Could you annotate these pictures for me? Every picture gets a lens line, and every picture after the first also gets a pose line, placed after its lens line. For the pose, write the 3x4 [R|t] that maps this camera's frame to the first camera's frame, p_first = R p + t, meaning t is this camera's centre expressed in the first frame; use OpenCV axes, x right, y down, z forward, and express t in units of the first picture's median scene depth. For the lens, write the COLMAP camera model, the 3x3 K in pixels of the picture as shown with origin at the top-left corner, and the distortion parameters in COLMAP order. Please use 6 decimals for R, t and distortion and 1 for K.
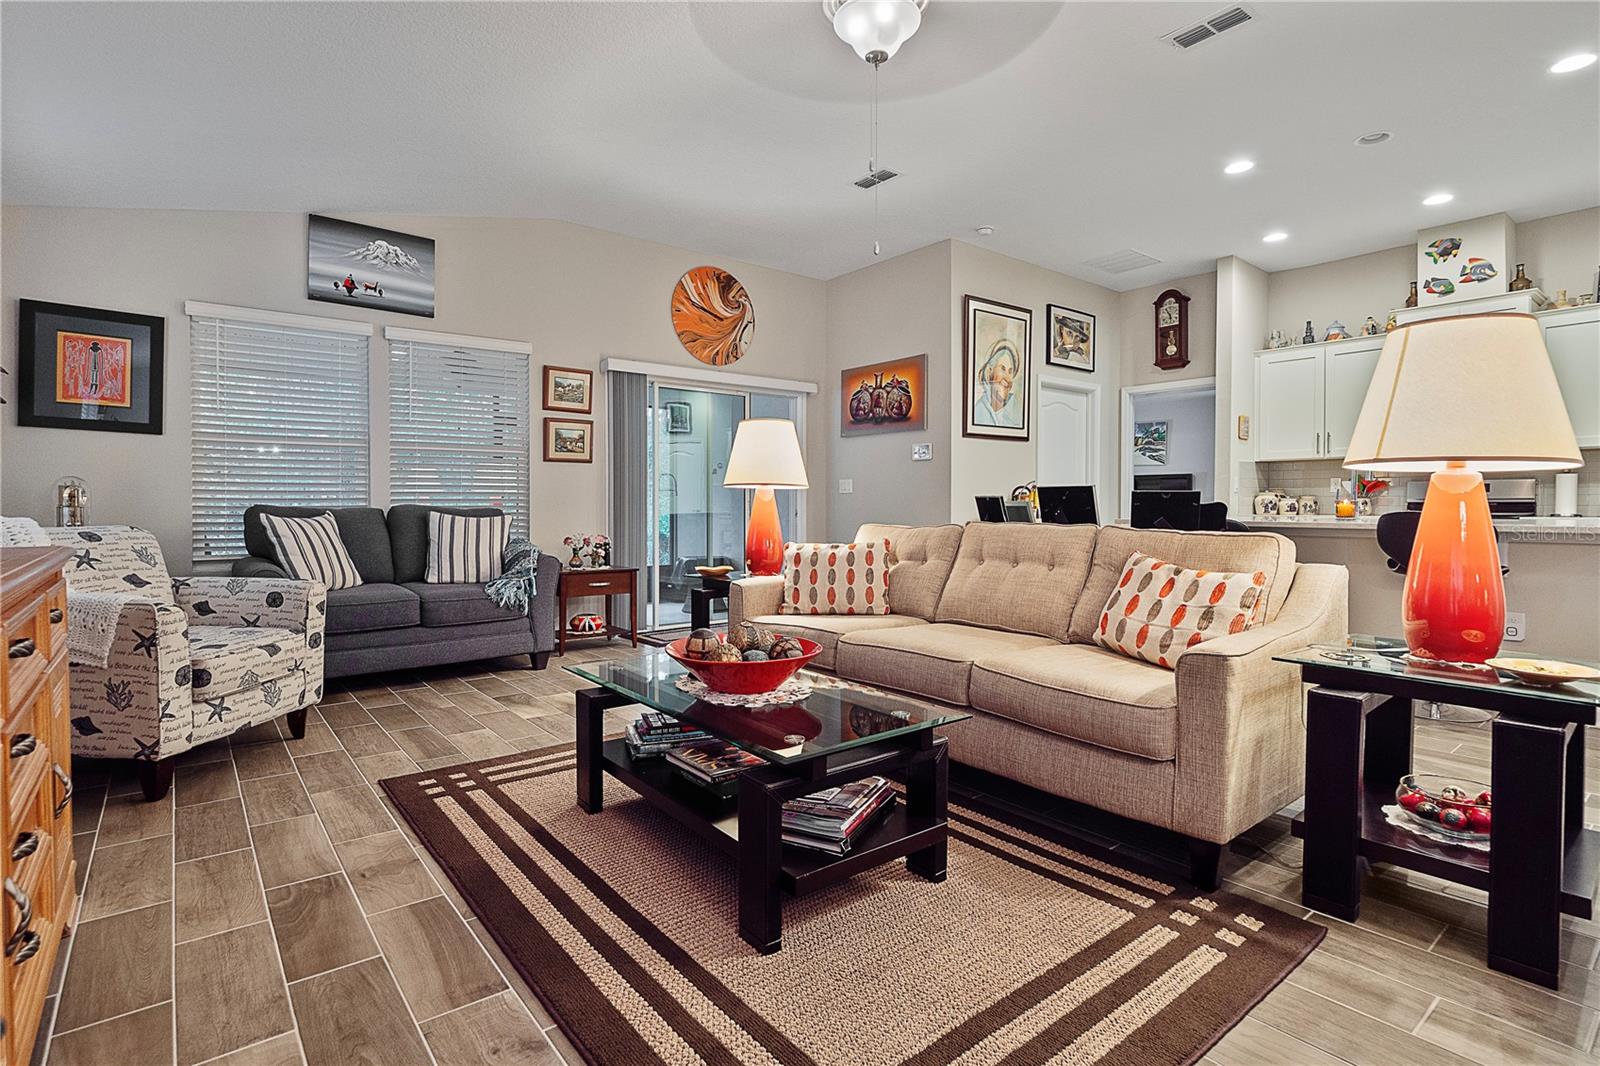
lens RADIAL K [[784.5, 0, 805.4], [0, 784.5, 520.4], [0, 0, 1]] dist [-0.005574, -0.000363]
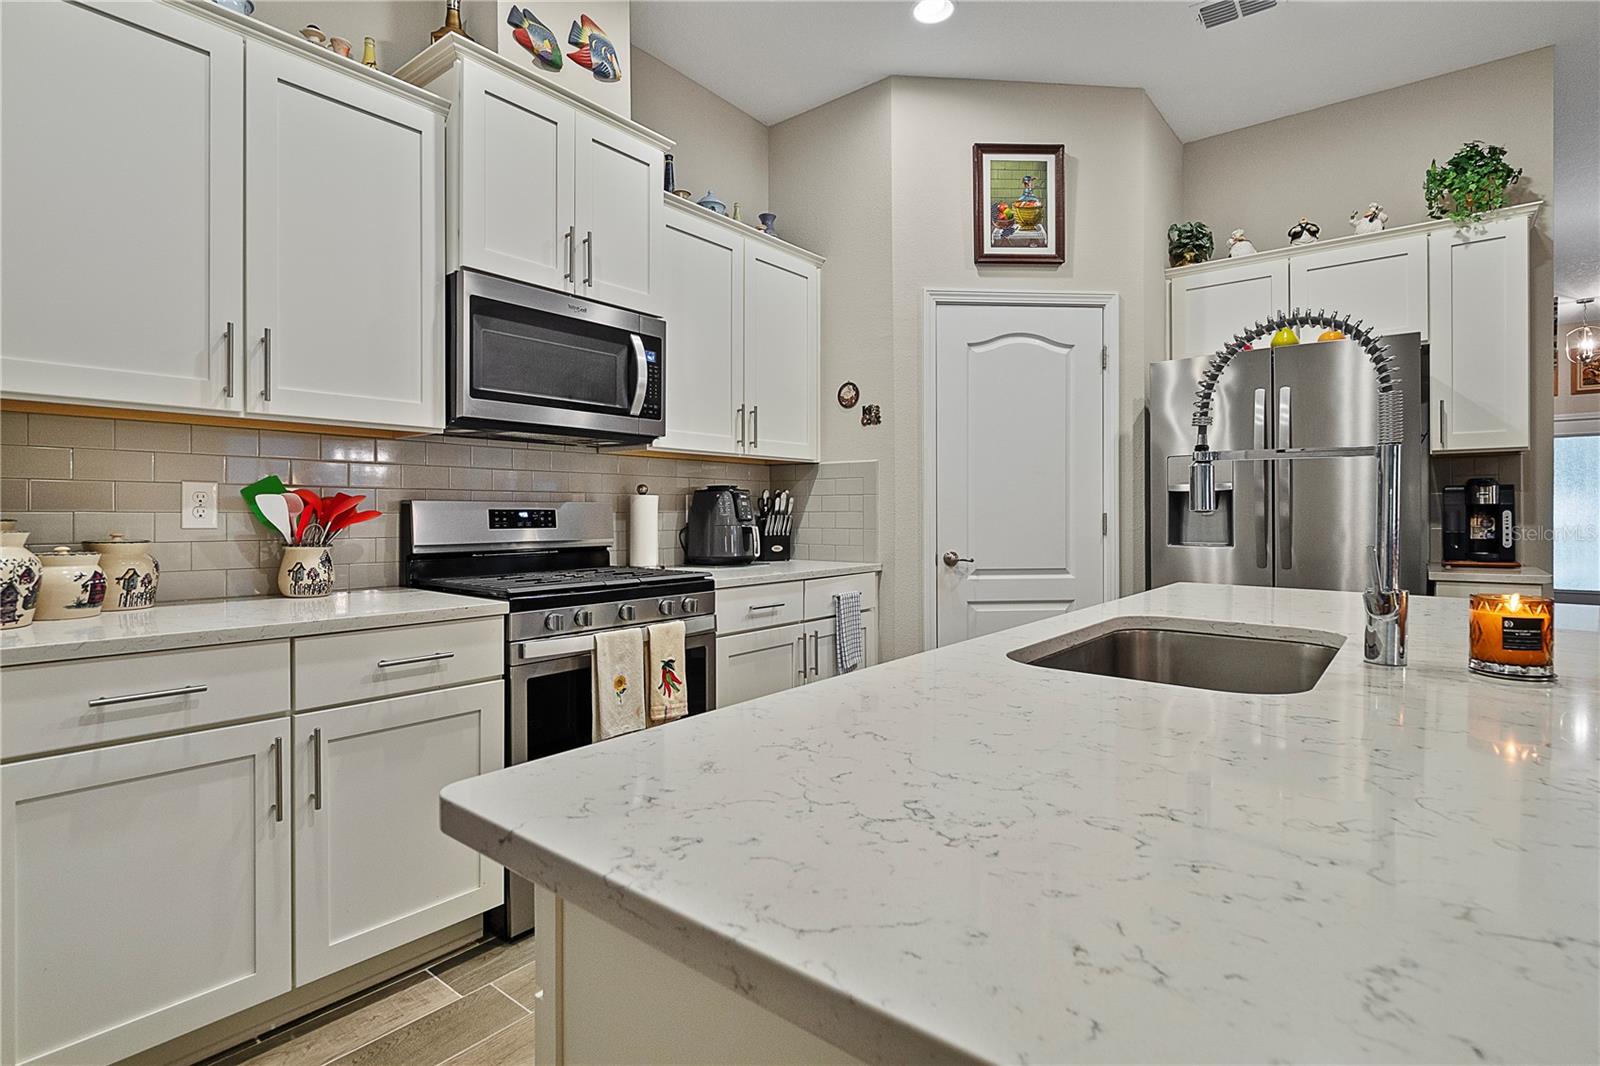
lens RADIAL K [[784.5, 0, 802.4], [0, 784.5, 521.9], [0, 0, 1]] dist [-0.005574, -0.000363]
pose [[-0.219741, -0.009765, 0.975509, 0.334749], [0.022822, 0.999625, 0.015147, -0.039751], [-0.975291, 0.025591, -0.219436, 0.871990]]
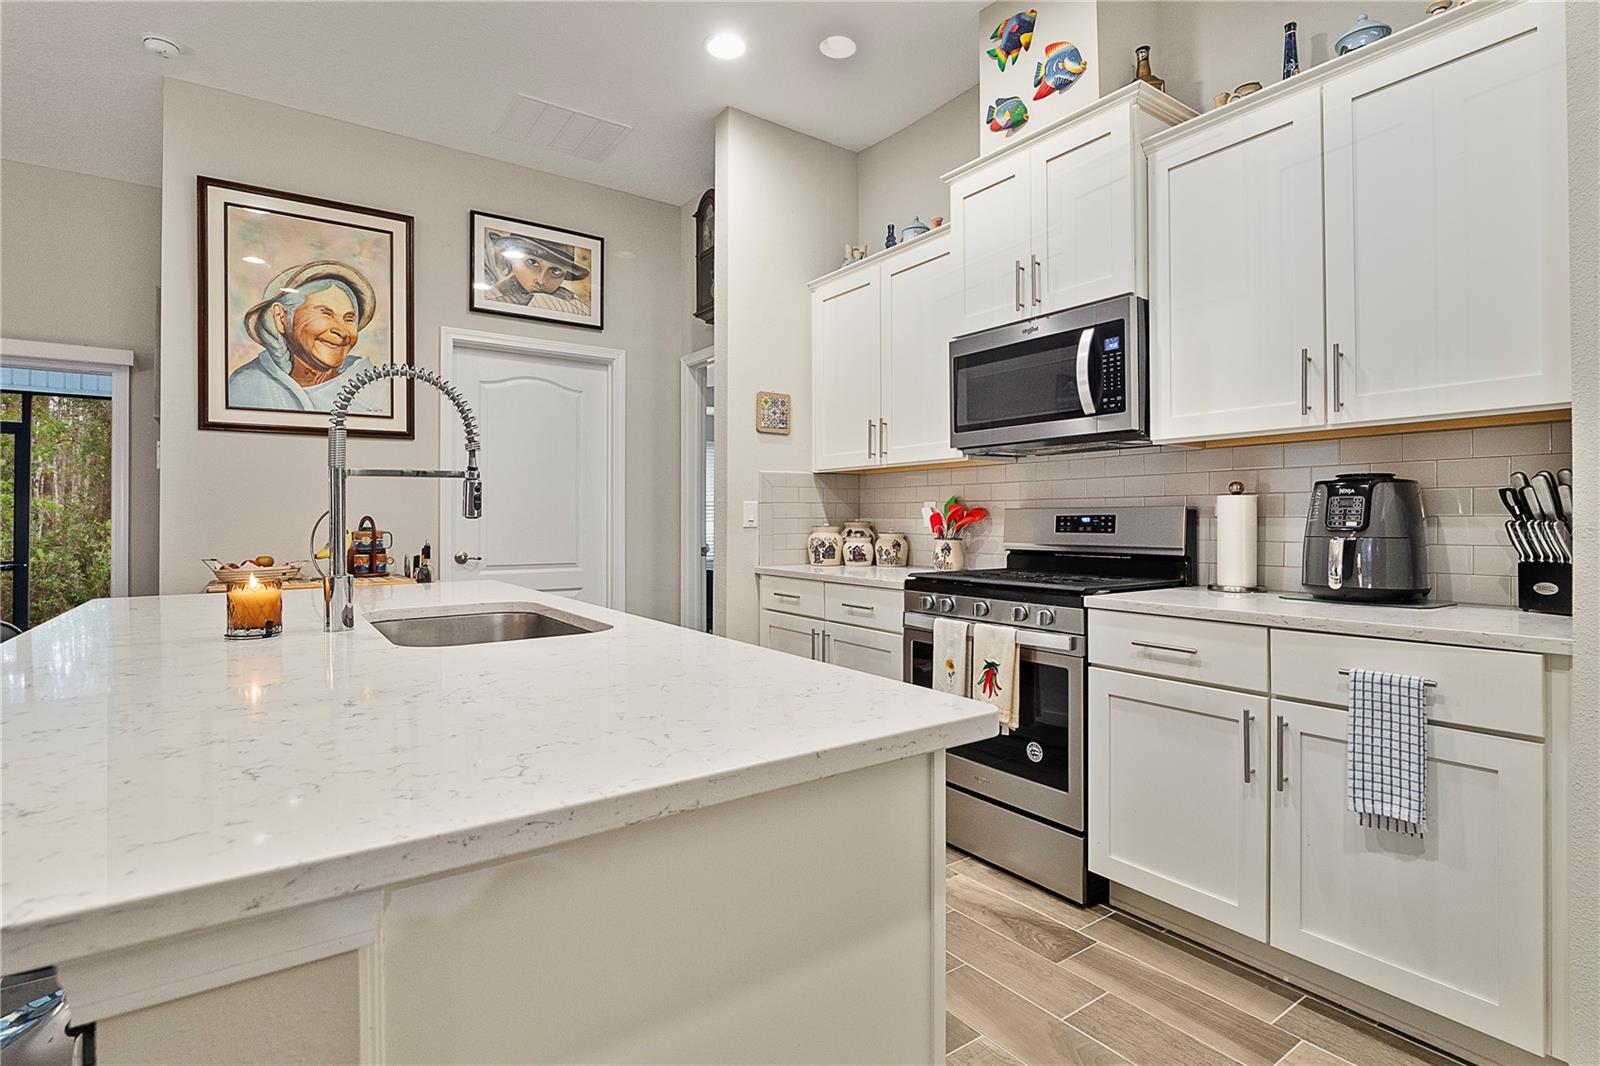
lens RADIAL K [[784.5, 0, 796.5], [0, 784.5, 519.9], [0, 0, 1]] dist [-0.005574, -0.000363]
pose [[0.997911, 0.002413, -0.064562, 0.647012], [-0.003852, 0.999747, -0.022170, -0.029899], [0.064492, 0.022373, 0.997667, 0.458942]]
